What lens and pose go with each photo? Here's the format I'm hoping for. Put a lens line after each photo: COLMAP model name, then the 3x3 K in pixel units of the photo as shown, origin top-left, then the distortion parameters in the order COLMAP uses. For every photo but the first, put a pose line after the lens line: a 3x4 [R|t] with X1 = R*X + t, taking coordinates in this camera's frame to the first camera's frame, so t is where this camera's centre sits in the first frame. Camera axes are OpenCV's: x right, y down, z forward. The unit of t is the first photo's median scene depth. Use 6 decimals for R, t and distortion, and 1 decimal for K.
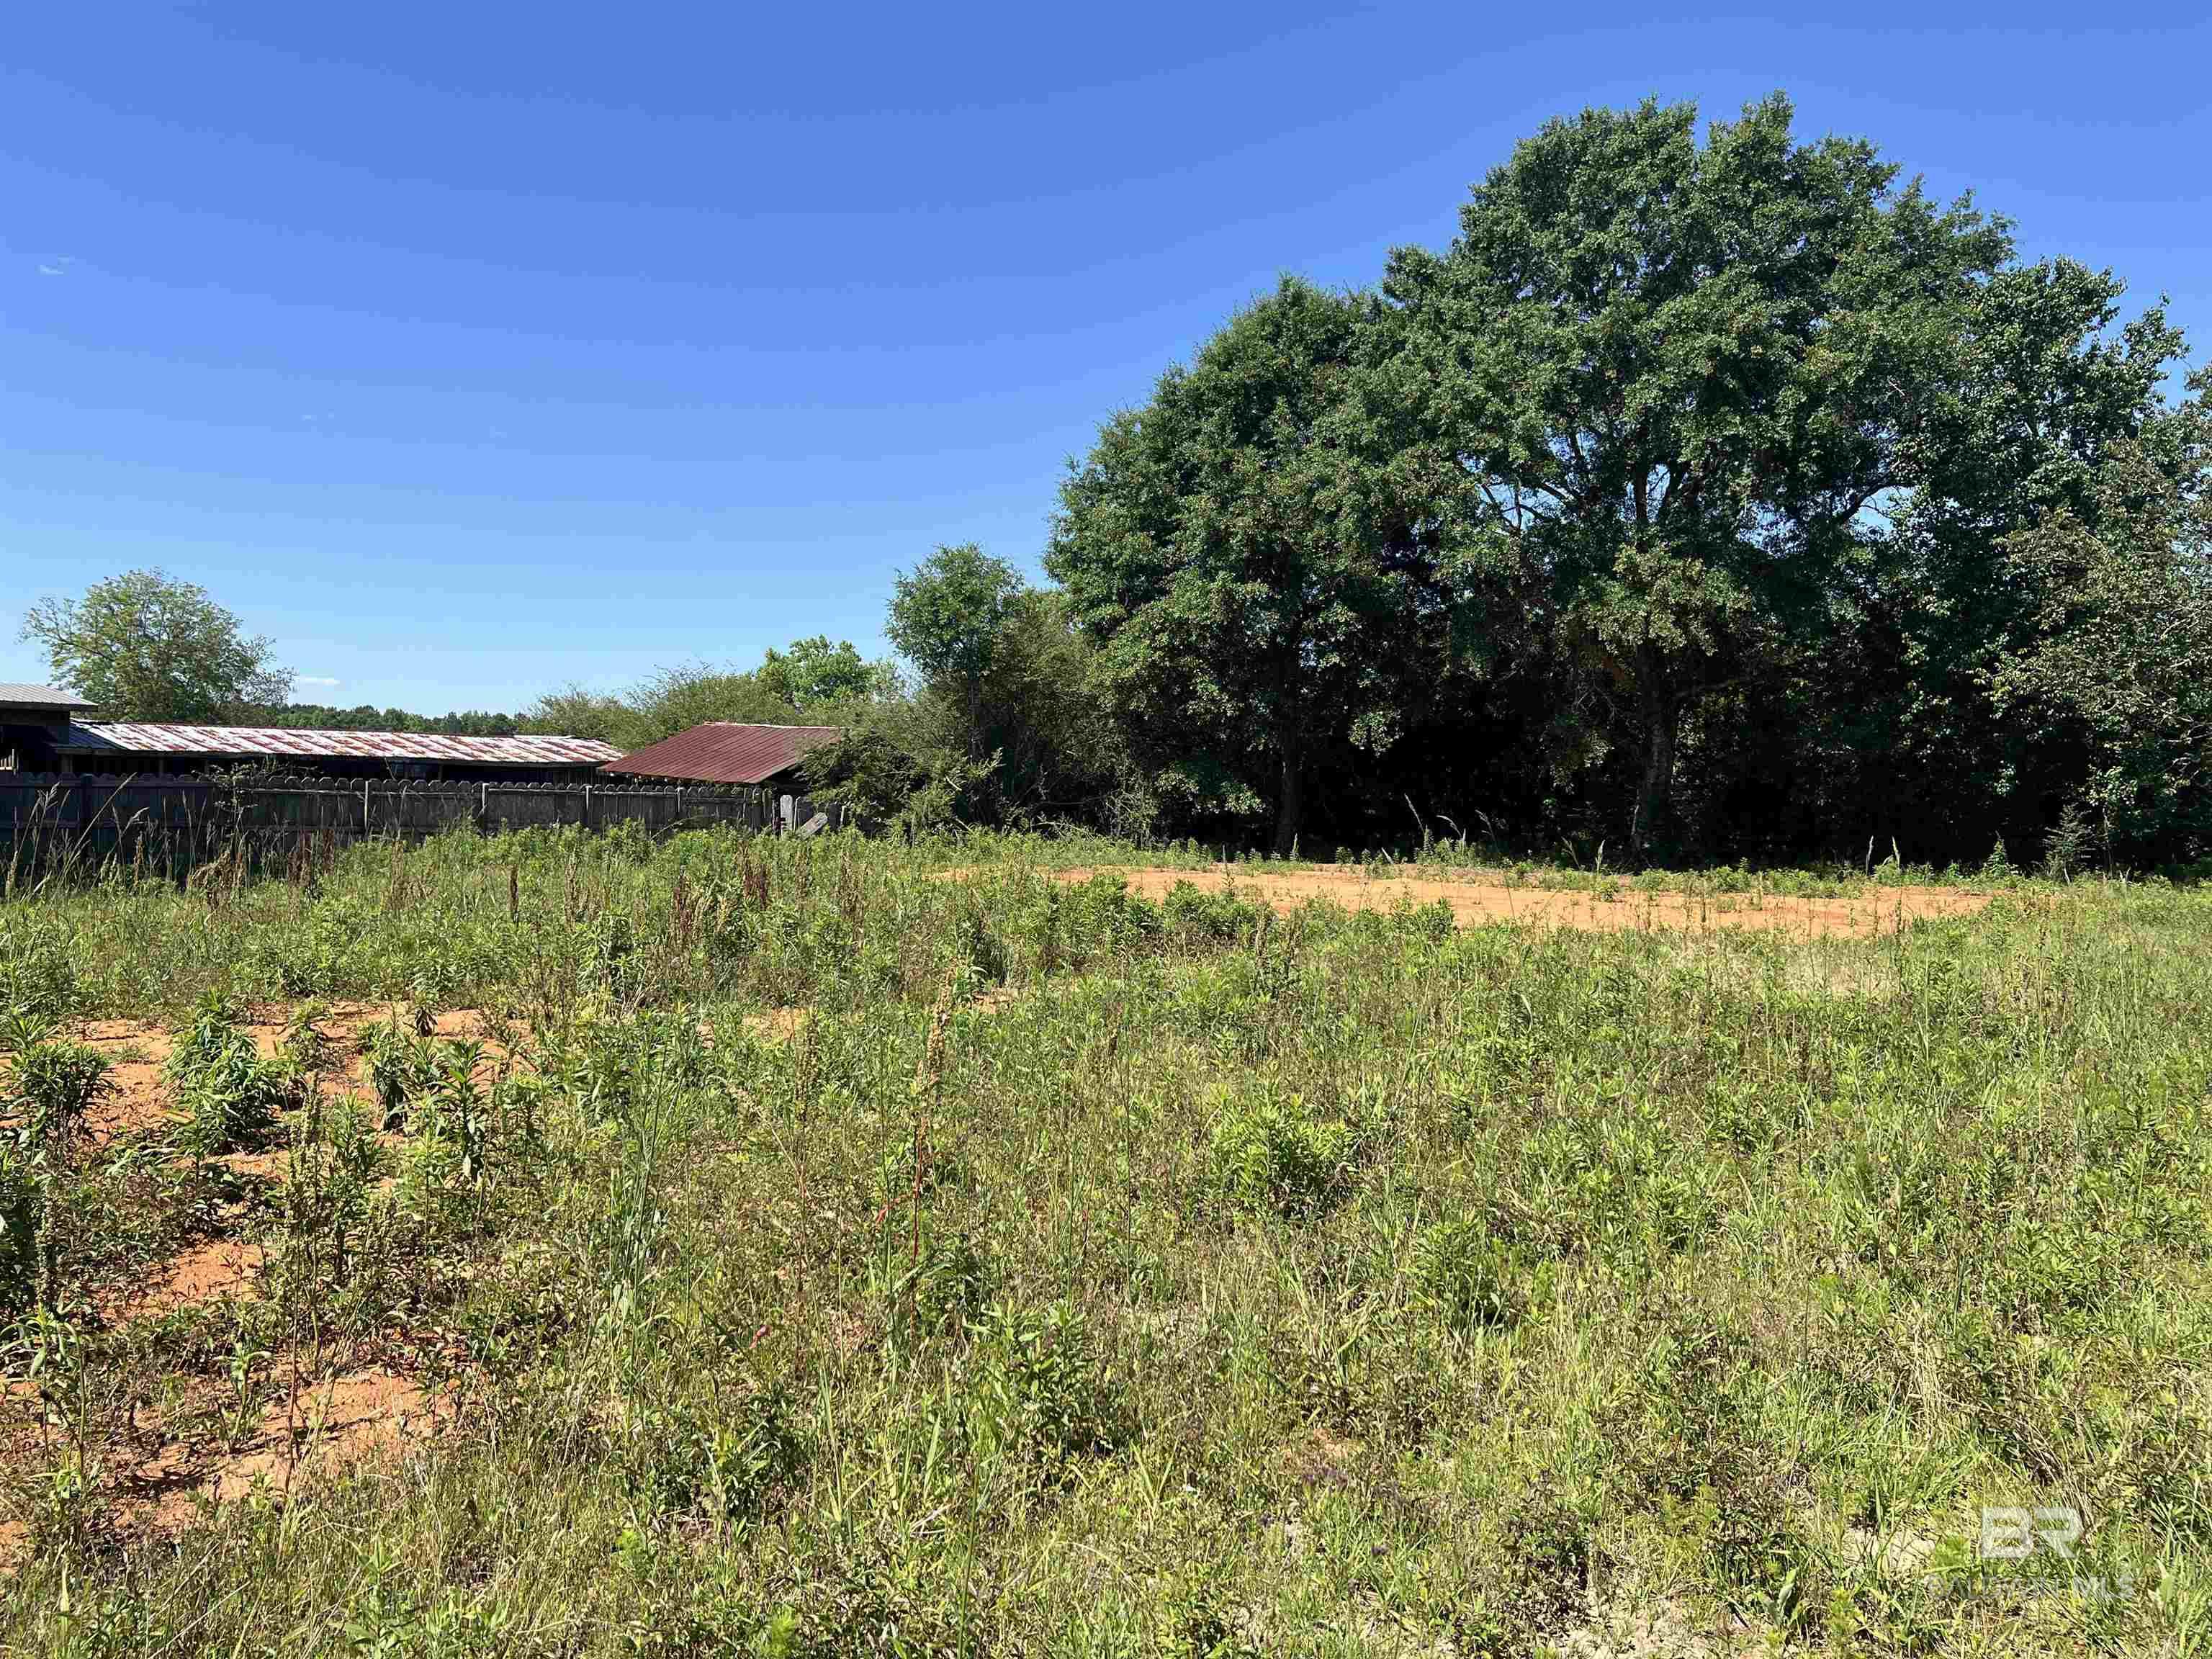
lens RADIAL K [[1670.0, 0, 1098.3], [0, 1670.0, 815.4], [0, 0, 1]] dist [0.061680, -0.068310]
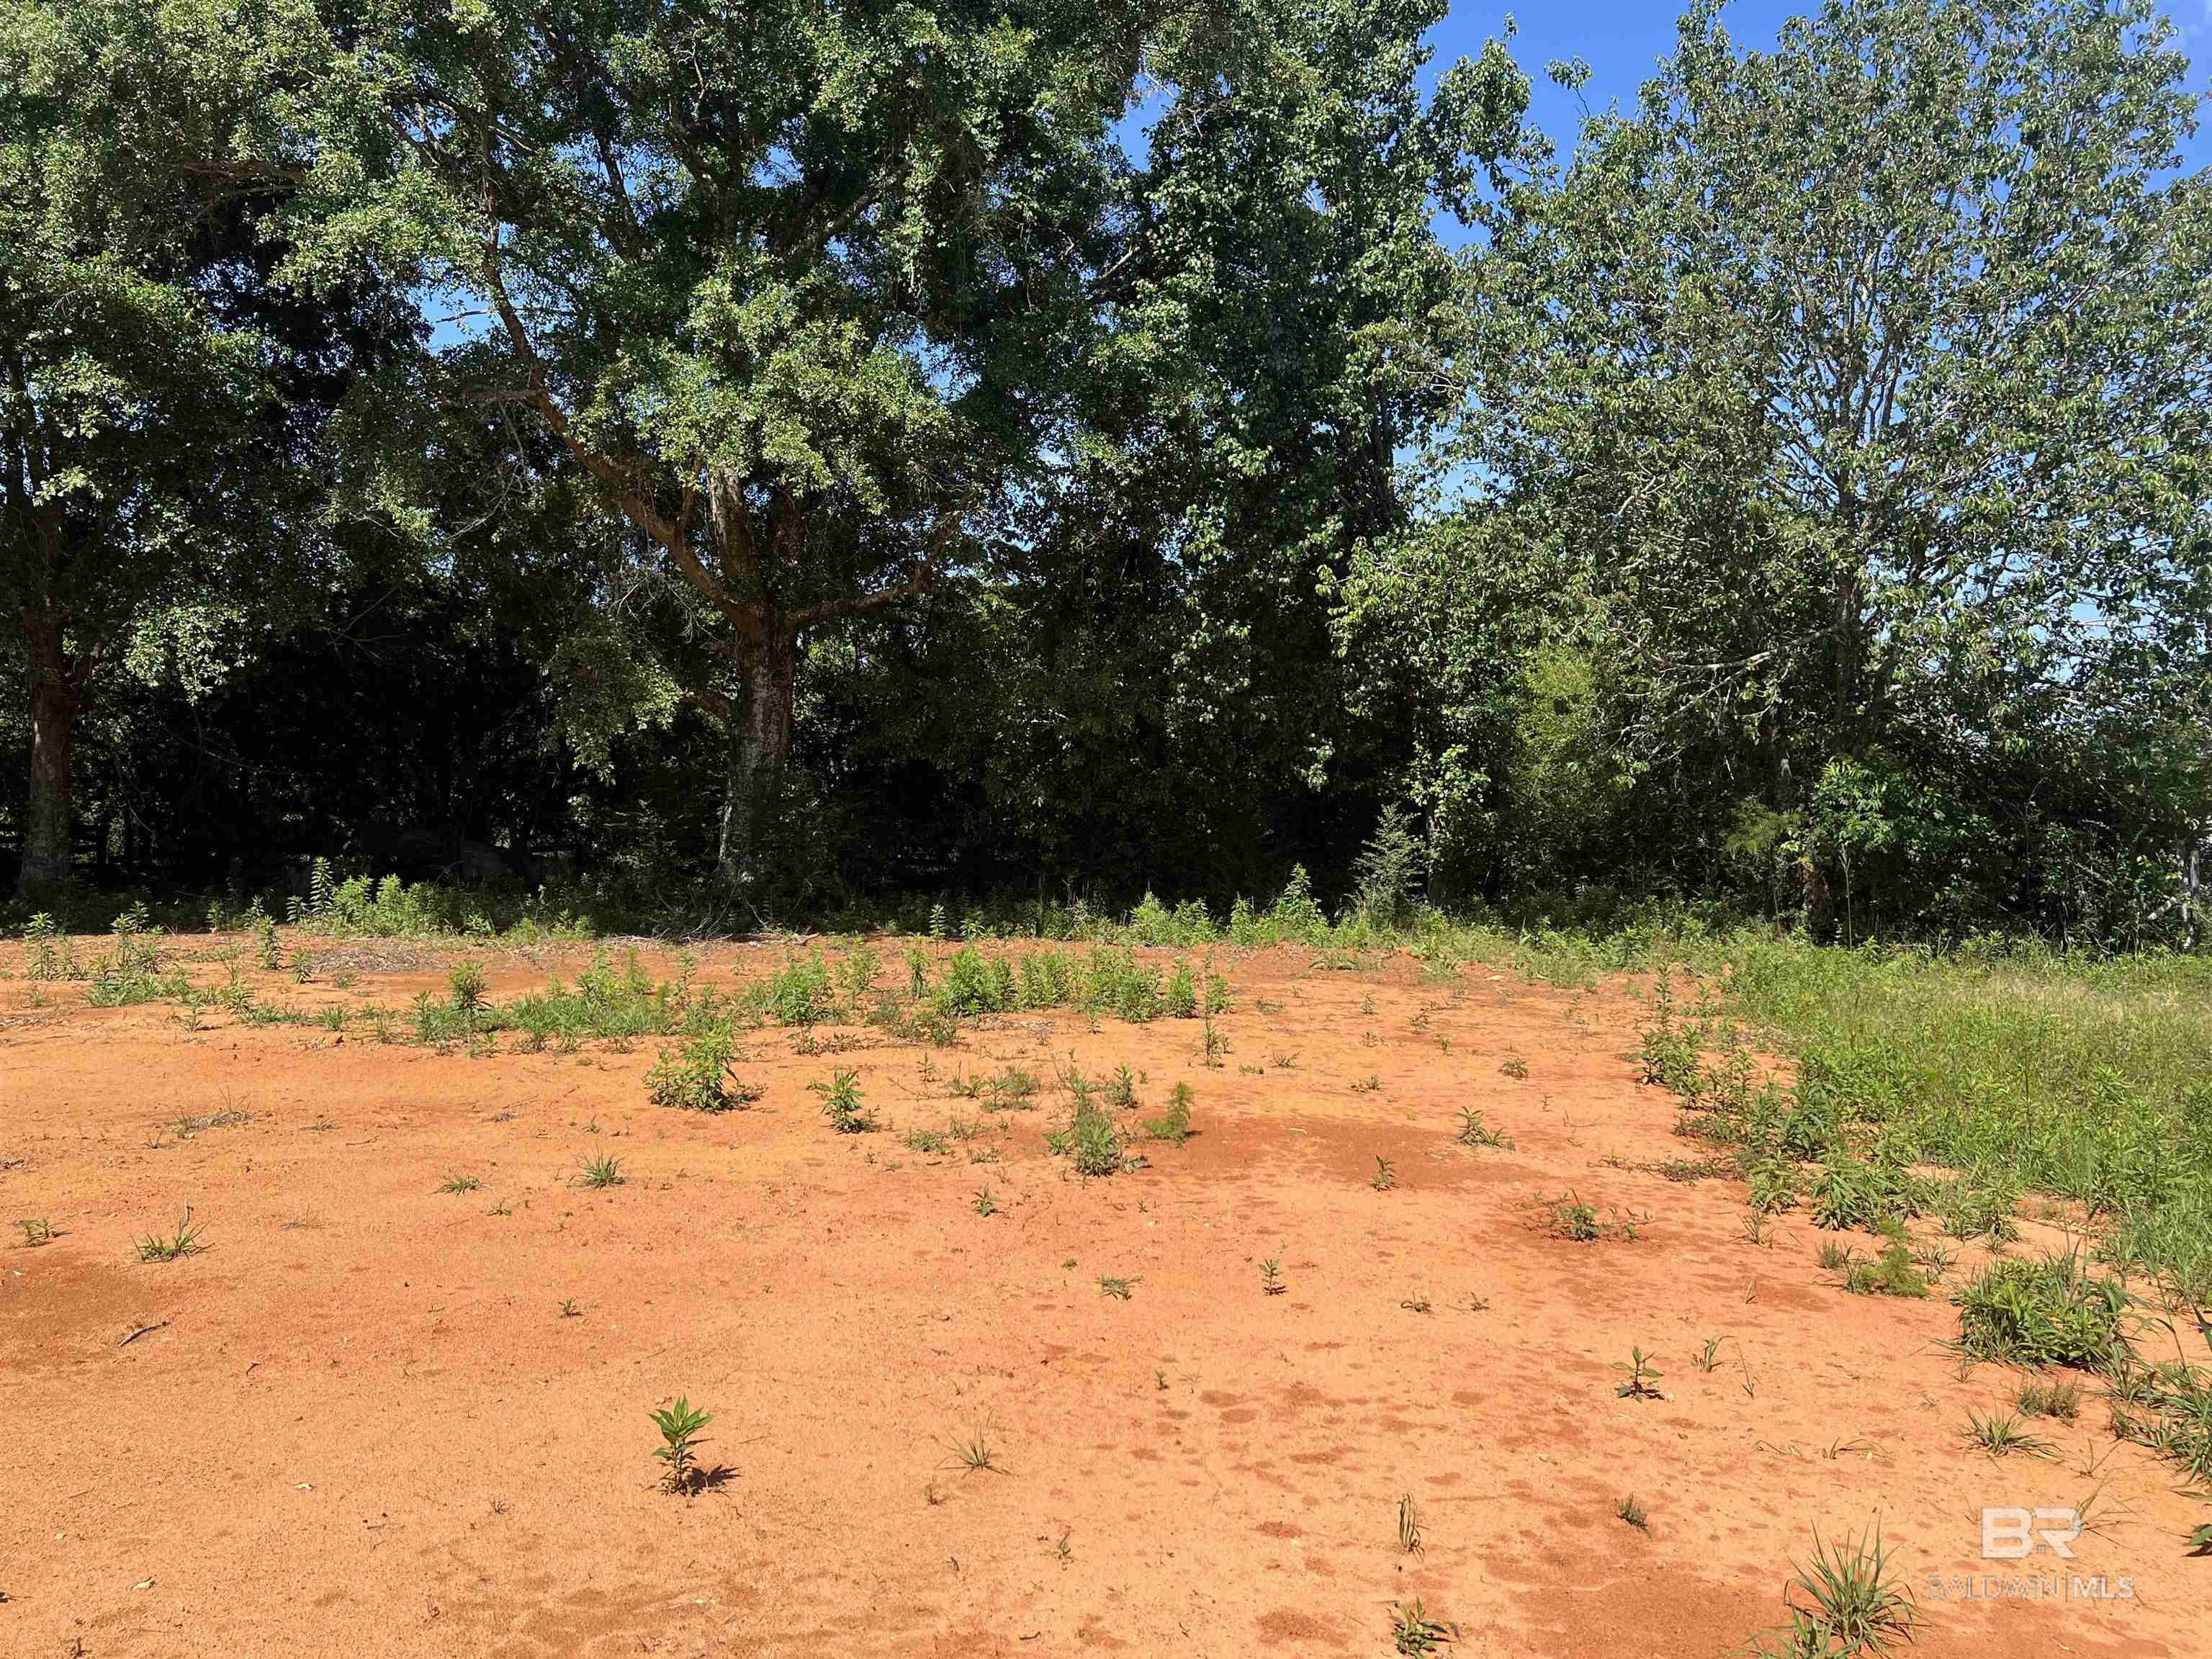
lens RADIAL K [[1670.0, 0, 1113.6], [0, 1670.0, 830.5], [0, 0, 1]] dist [0.061680, -0.068310]
pose [[0.850479, -0.010167, 0.525911, 0.148257], [0.005514, 0.999931, 0.010413, -0.003412], [-0.525980, -0.005956, 0.850476, 0.501431]]
